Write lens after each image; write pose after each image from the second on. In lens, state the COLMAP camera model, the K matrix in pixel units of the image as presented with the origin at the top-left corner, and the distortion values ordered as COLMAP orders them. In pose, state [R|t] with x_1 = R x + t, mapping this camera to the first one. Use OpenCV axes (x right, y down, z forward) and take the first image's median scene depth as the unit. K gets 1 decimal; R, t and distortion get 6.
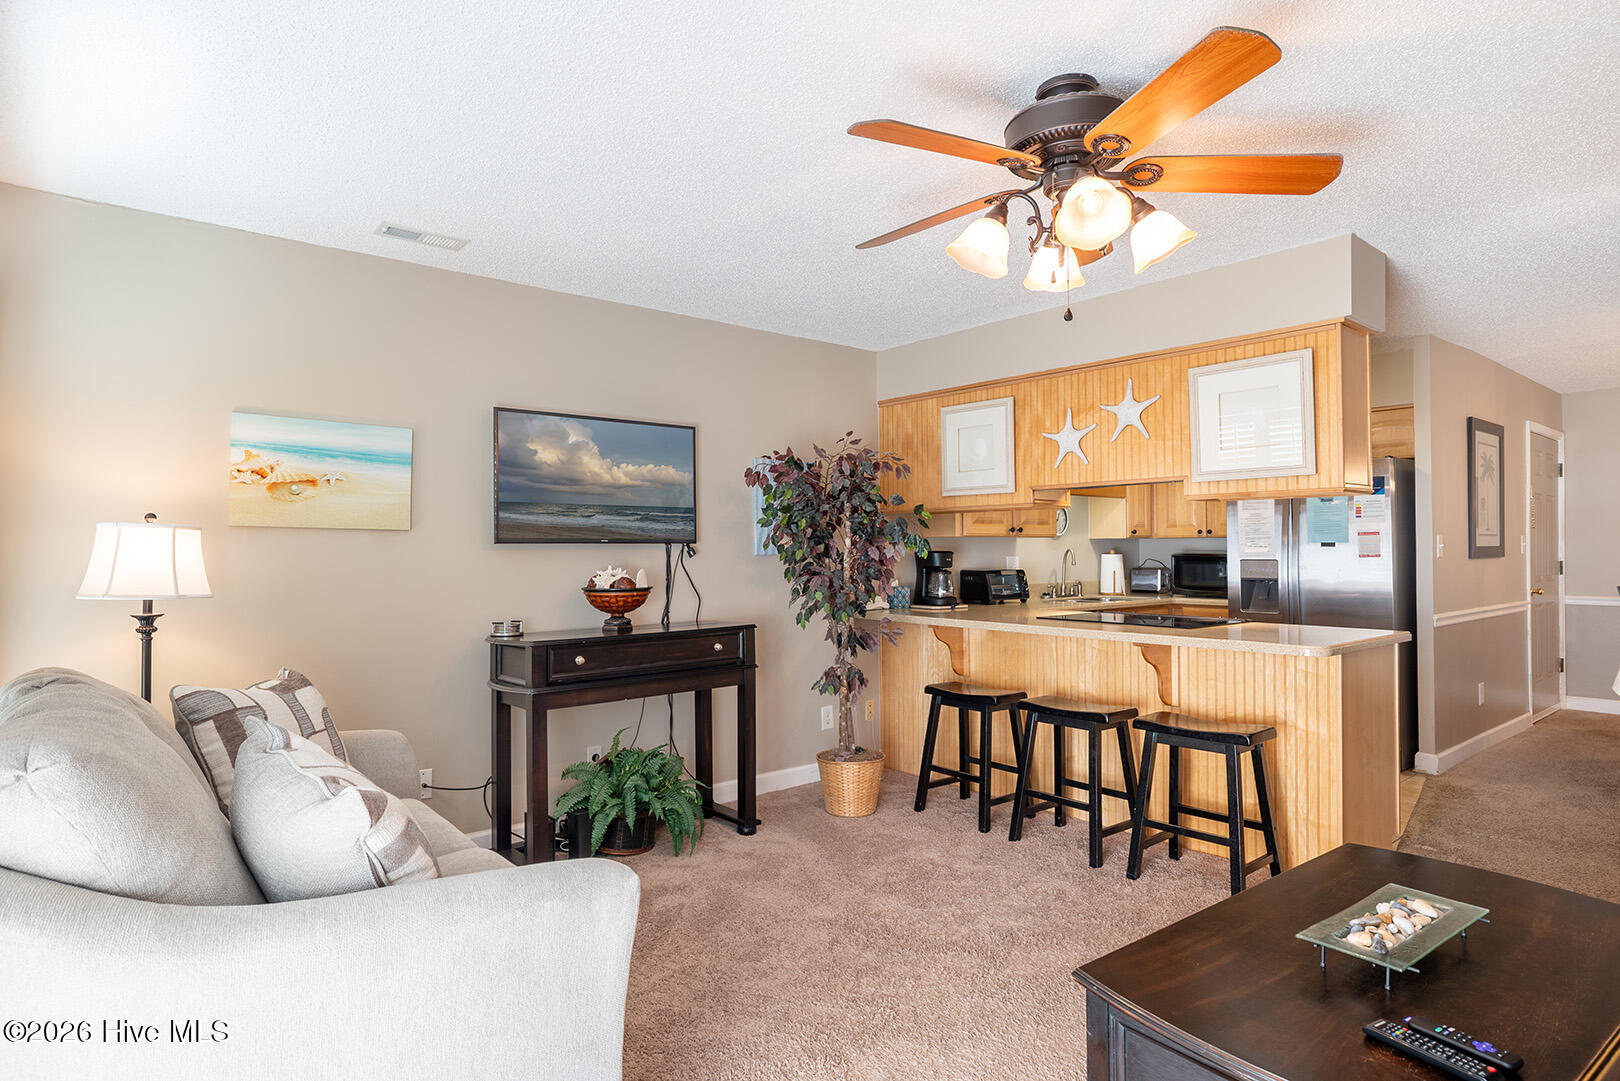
lens RADIAL K [[884.2, 0, 810.0], [0, 884.2, 540.5], [0, 0, 1]] dist [-0.001681, -0.000265]
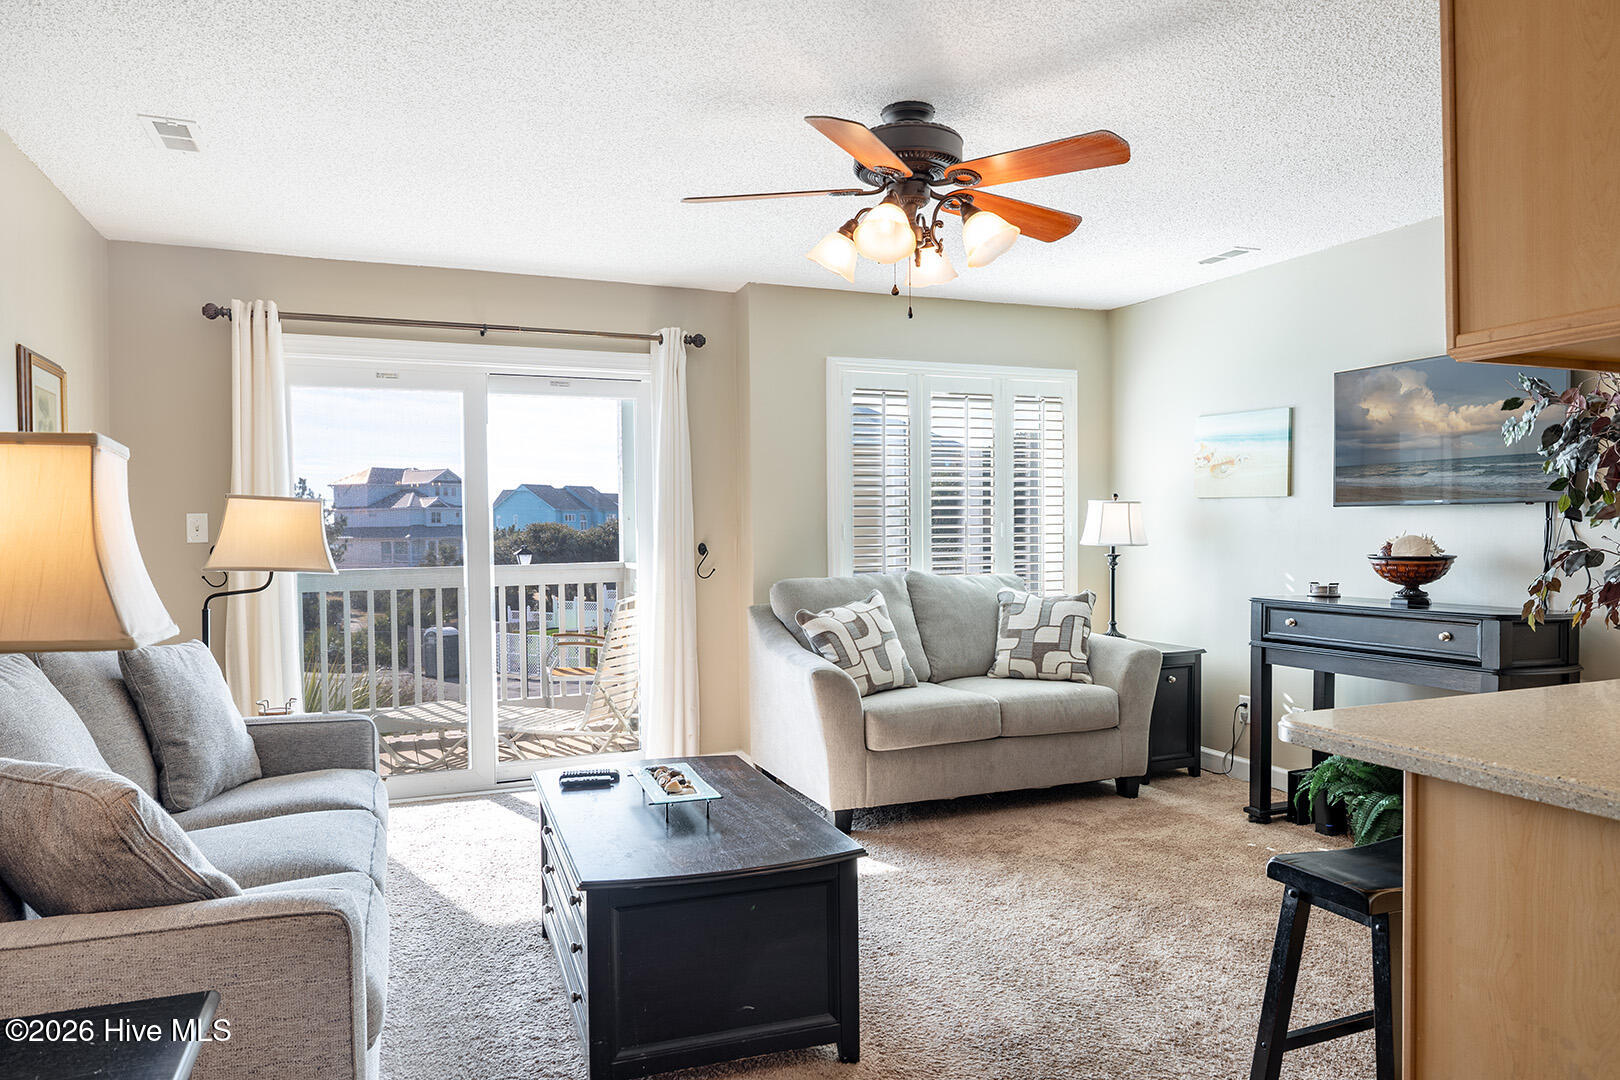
lens RADIAL K [[1105.0, 0, 810.0], [0, 1105.0, 540.0], [0, 0, 1]] dist [0.000859, 0.000526]
pose [[-0.291981, 0.020597, -0.956202, 1.015229], [0.020888, 0.999667, 0.015155, 0.009318], [0.956196, -0.015548, -0.292314, 0.765481]]
